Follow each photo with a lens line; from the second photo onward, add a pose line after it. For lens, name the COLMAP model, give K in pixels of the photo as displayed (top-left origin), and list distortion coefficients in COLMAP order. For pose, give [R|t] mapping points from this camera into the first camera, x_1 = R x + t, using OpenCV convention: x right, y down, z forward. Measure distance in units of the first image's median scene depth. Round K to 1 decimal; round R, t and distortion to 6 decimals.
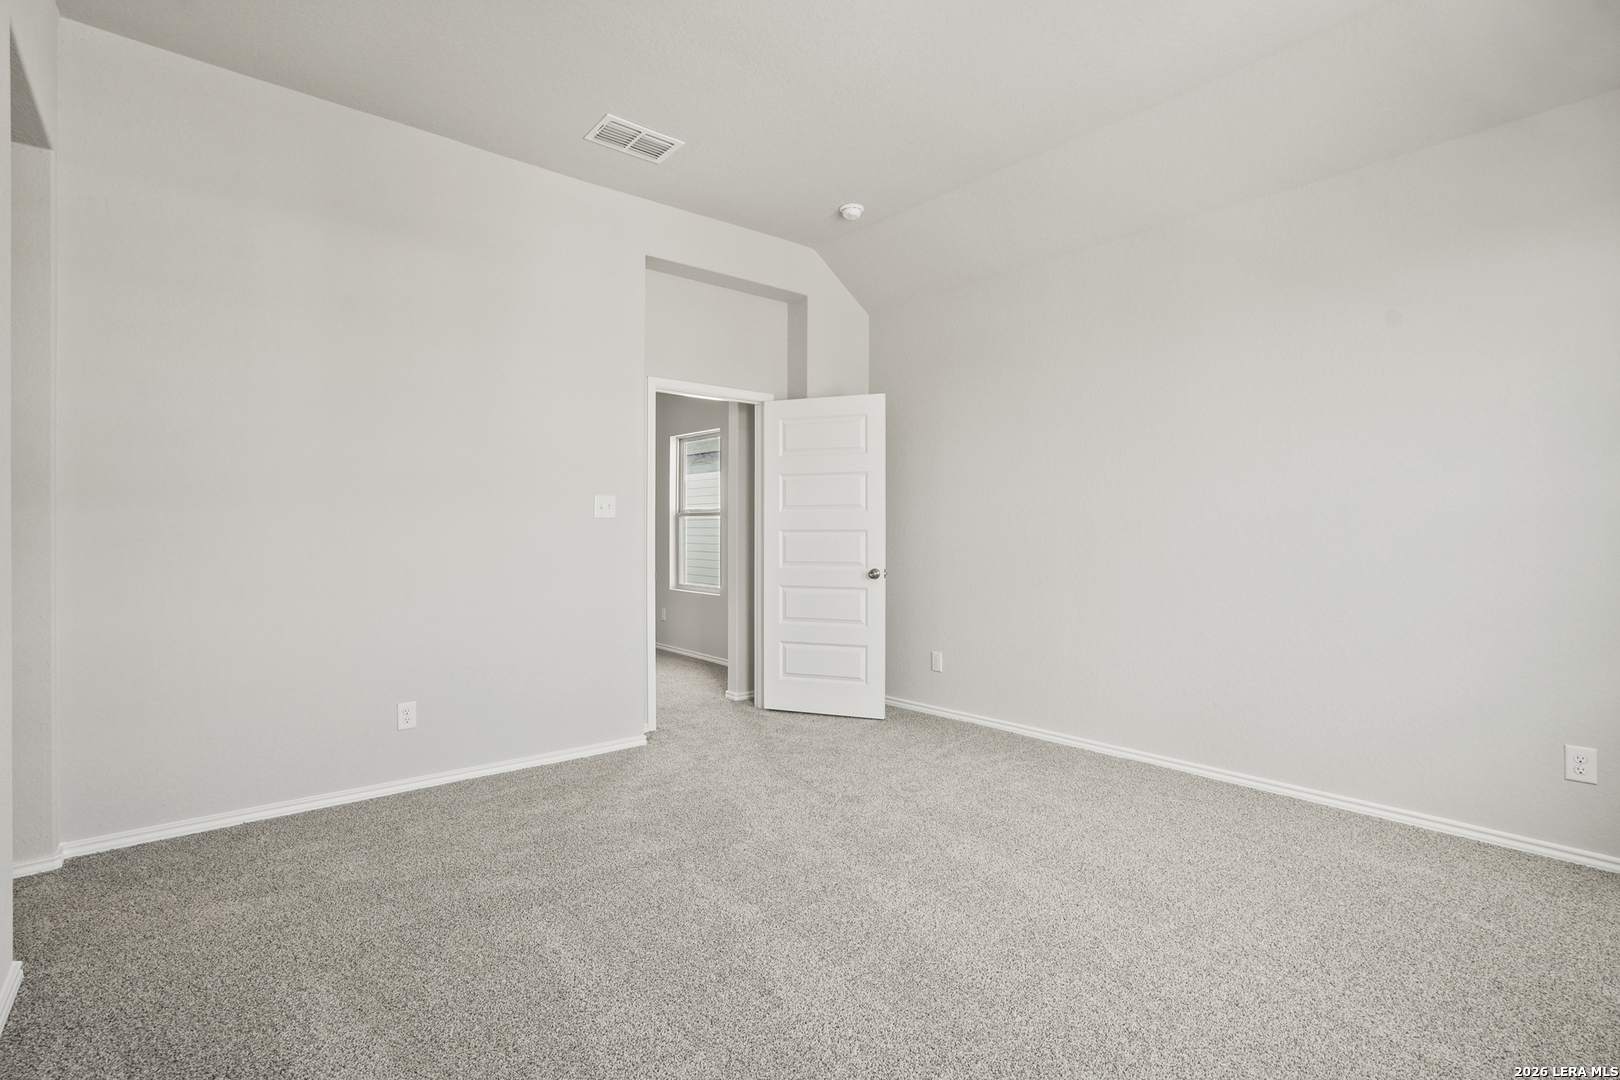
lens RADIAL K [[752.0, 0, 814.7], [0, 752.0, 527.5], [0, 0, 1]] dist [0.003114, 0.000797]
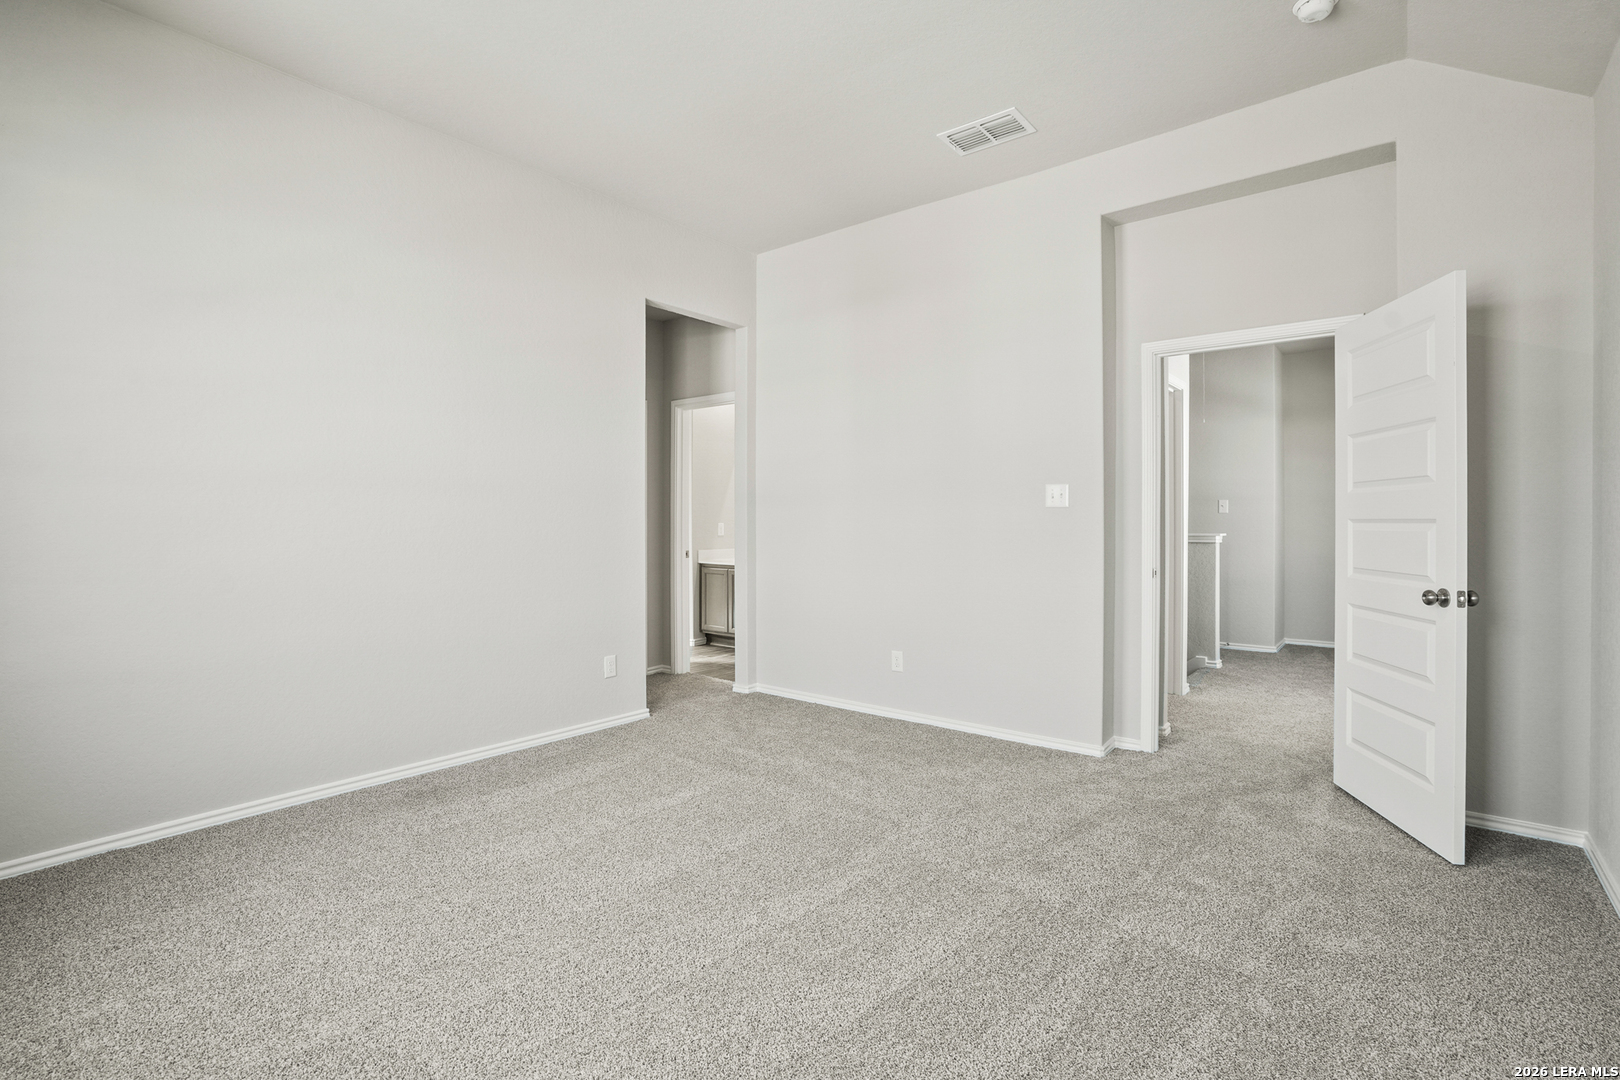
lens RADIAL K [[752.0, 0, 814.7], [0, 752.0, 527.5], [0, 0, 1]] dist [0.003114, 0.000797]
pose [[0.214838, 0.006545, -0.976628, 0.539451], [0.004903, 0.999958, 0.007780, 0.003424], [0.976637, -0.006460, 0.214797, 0.437162]]
